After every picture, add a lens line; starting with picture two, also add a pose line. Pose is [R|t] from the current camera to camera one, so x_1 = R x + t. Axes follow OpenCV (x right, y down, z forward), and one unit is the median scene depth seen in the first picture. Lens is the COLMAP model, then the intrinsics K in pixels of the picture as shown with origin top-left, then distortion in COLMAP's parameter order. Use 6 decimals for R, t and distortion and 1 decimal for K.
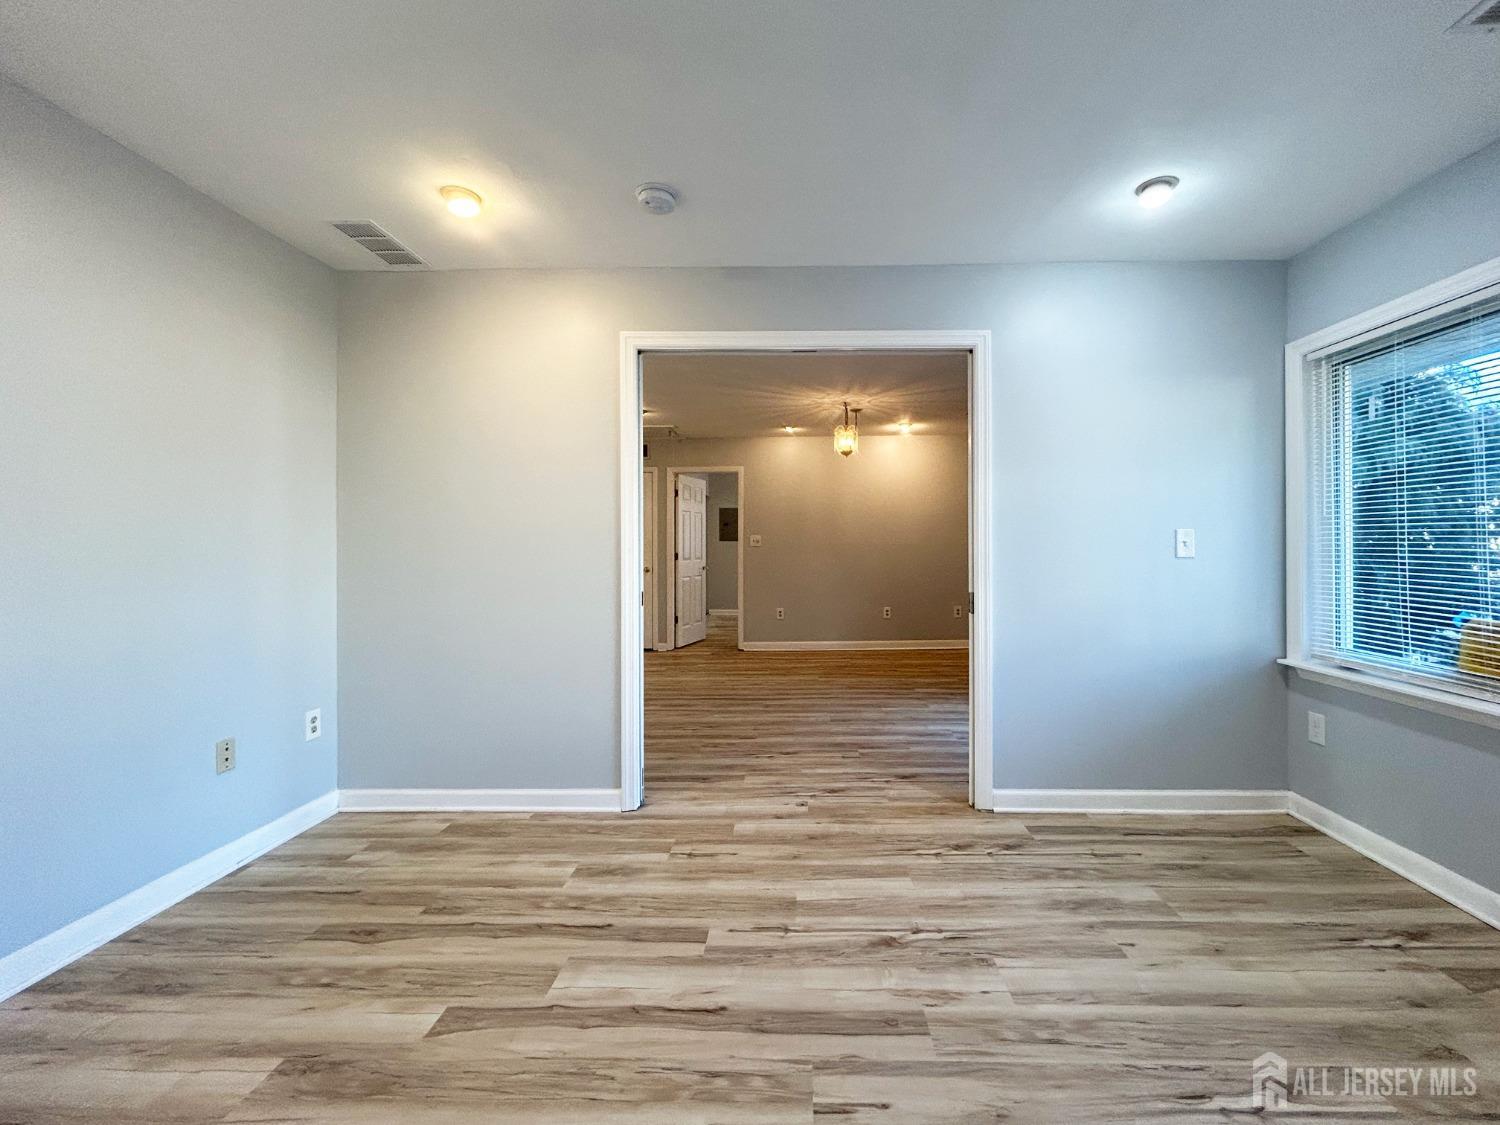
lens RADIAL K [[616.6, 0, 757.4], [0, 616.6, 560.1], [0, 0, 1]] dist [-0.002195, 0.001853]
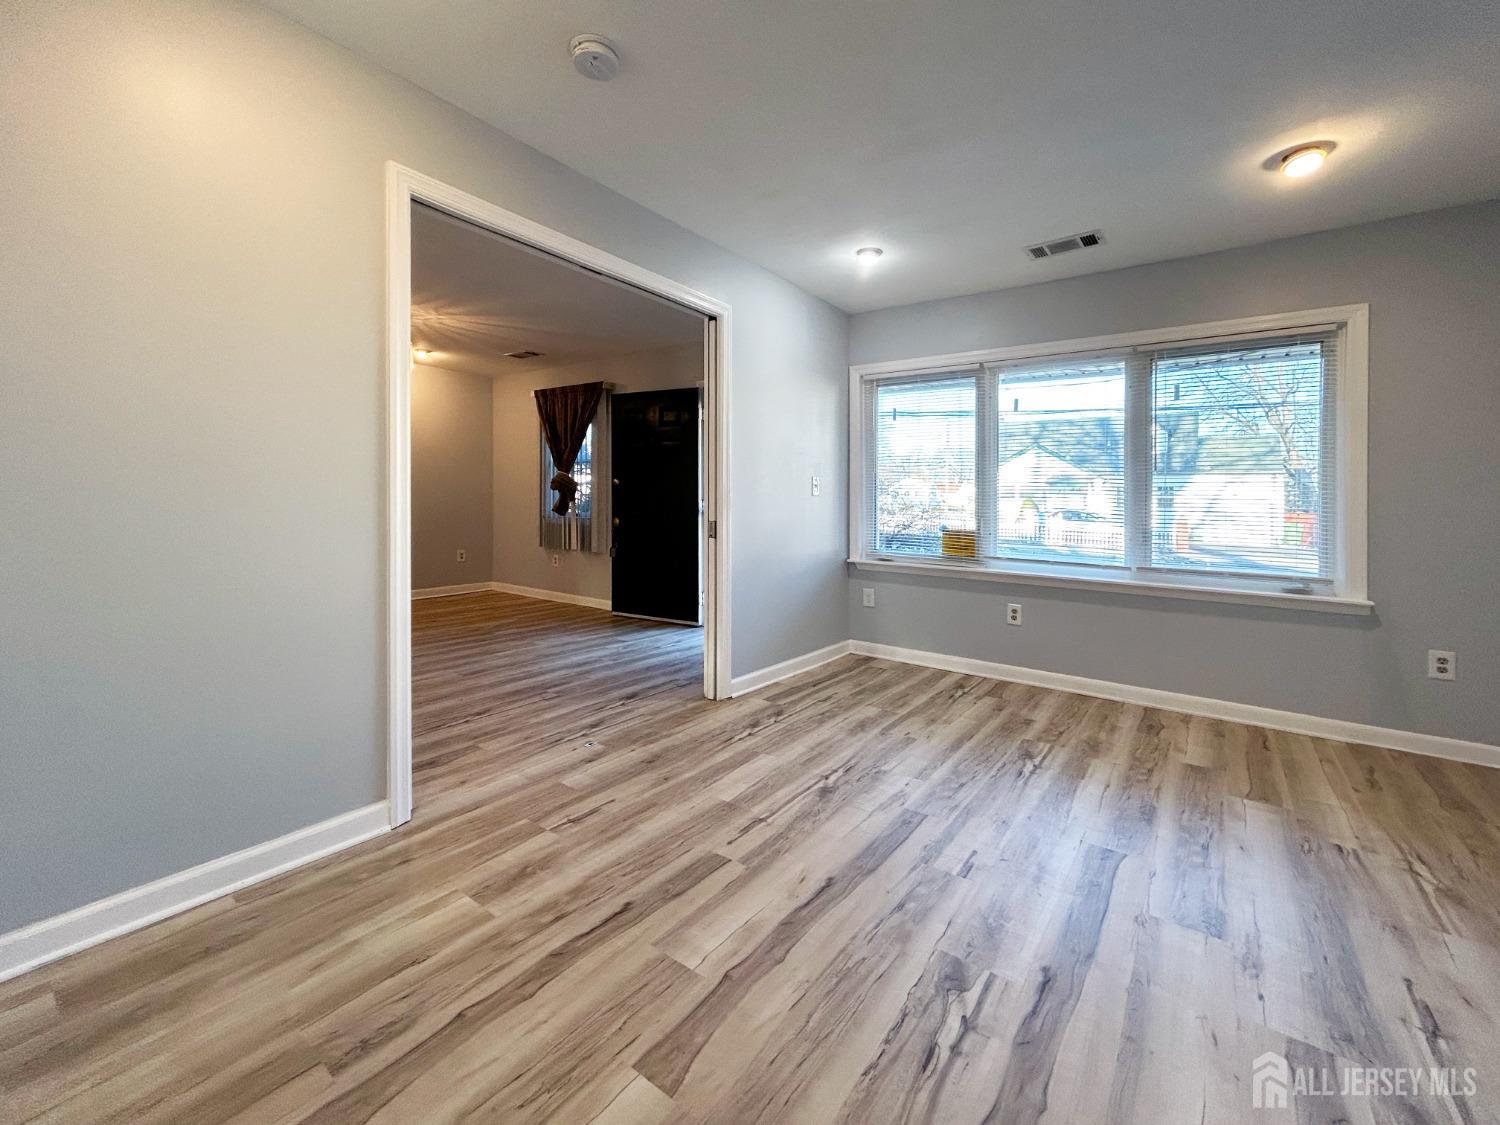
lens RADIAL K [[616.6, 0, 732.8], [0, 616.6, 507.1], [0, 0, 1]] dist [-0.002195, 0.001853]
pose [[0.585479, 0.012026, 0.810598, -0.998472], [-0.011339, 0.999914, -0.006644, 0.057573], [-0.810608, -0.005302, 0.585565, 0.456309]]
